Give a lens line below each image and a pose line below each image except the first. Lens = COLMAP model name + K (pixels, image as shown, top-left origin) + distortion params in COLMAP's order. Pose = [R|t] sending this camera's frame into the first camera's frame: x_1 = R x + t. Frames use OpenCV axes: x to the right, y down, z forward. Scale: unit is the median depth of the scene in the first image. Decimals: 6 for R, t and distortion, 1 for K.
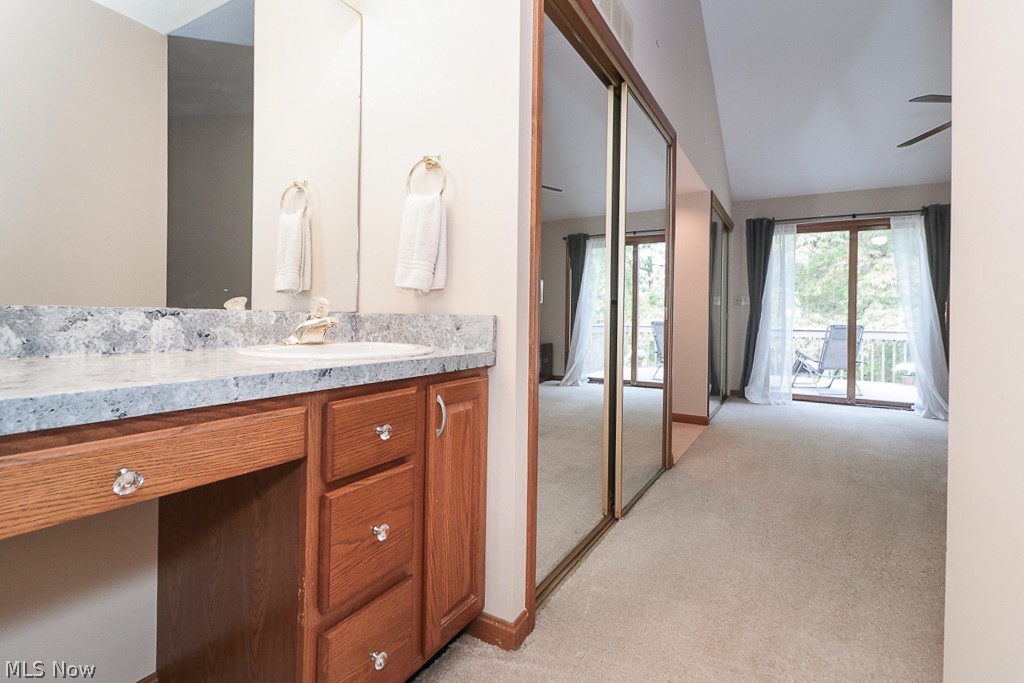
lens RADIAL K [[480.7, 0, 506.4], [0, 480.7, 328.0], [0, 0, 1]] dist [-0.000689, -0.000454]
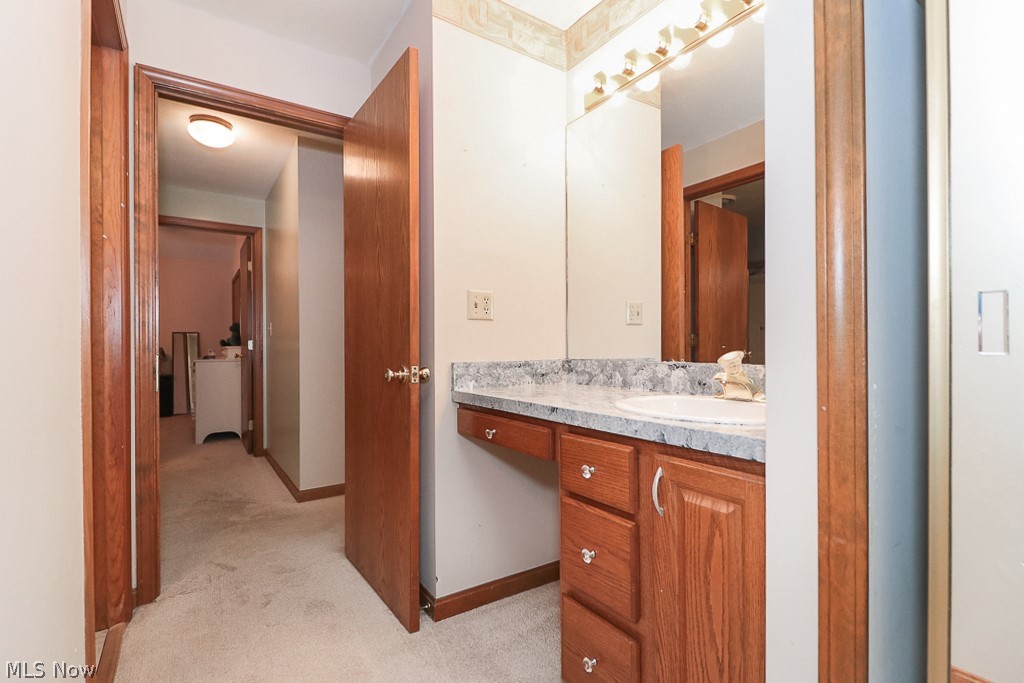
lens RADIAL K [[492.8, 0, 512.0], [0, 492.8, 341.5], [0, 0, 1]] dist [-0.000890, -0.000244]
pose [[-0.436989, -0.022249, -0.899192, 0.821408], [-0.021284, 0.999670, -0.014391, -0.072622], [0.899215, 0.012849, -0.437318, 1.205951]]
